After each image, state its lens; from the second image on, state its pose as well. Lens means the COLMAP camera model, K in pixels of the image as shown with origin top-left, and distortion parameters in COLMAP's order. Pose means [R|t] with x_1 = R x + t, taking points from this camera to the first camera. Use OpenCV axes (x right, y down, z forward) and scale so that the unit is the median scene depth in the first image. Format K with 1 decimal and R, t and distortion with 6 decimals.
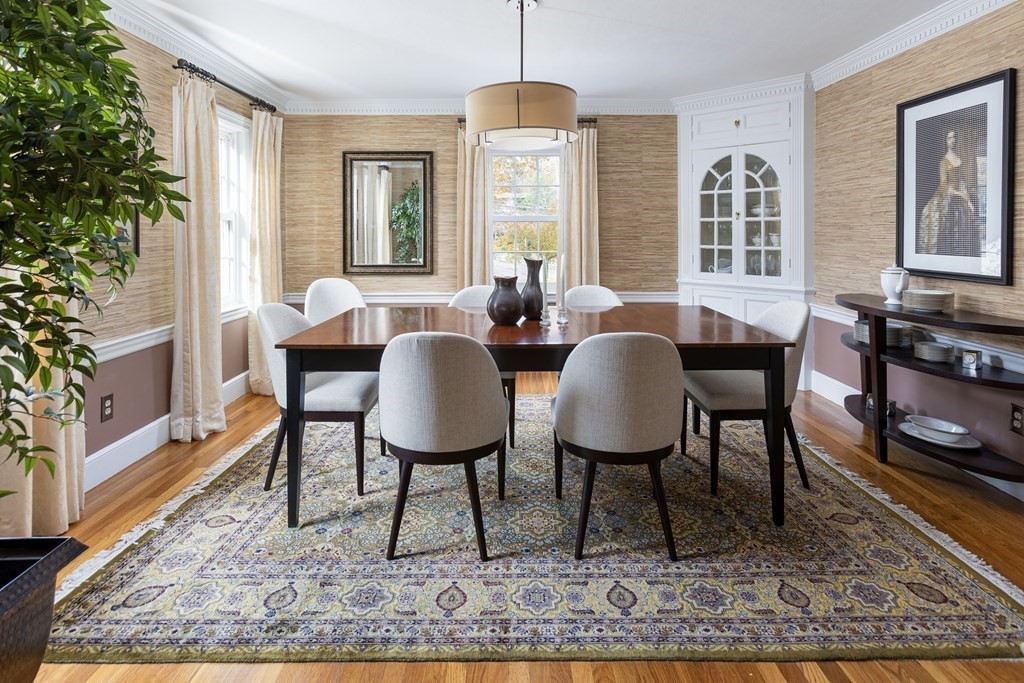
lens RADIAL K [[562.3, 0, 514.6], [0, 562.3, 225.9], [0, 0, 1]] dist [-0.005686, -0.001510]
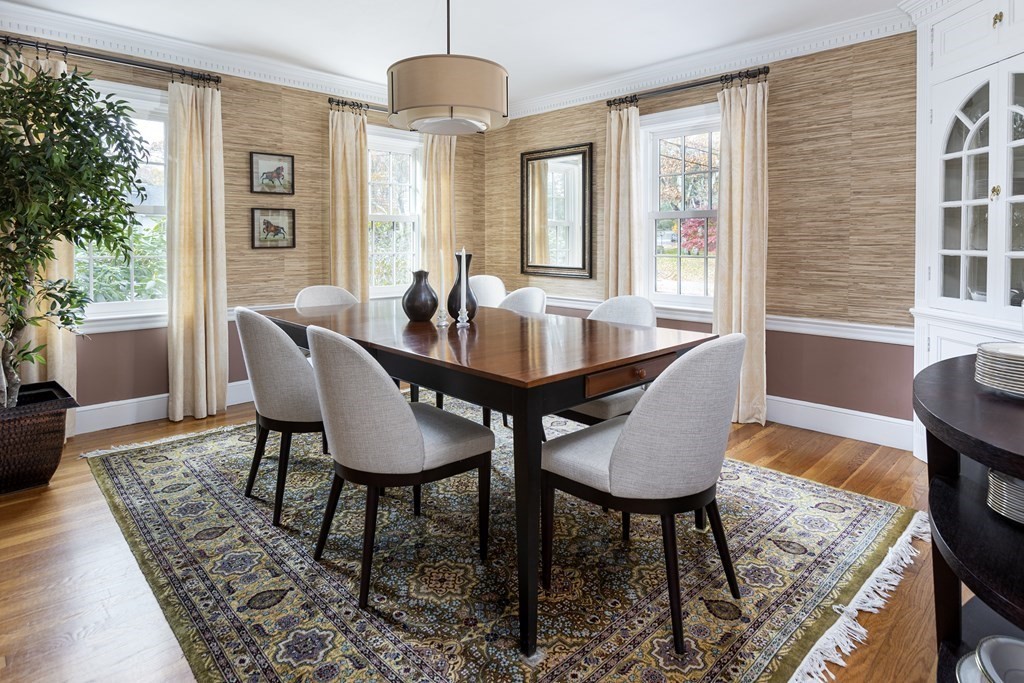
lens RADIAL K [[588.0, 0, 477.3], [0, 588.0, 248.4], [0, 0, 1]] dist [-0.001163, 0.001351]
pose [[0.659166, 0.013397, -0.751879, 0.450865], [0.003256, 0.999781, 0.020669, 0.017885], [0.751991, -0.016072, 0.658978, 0.238840]]
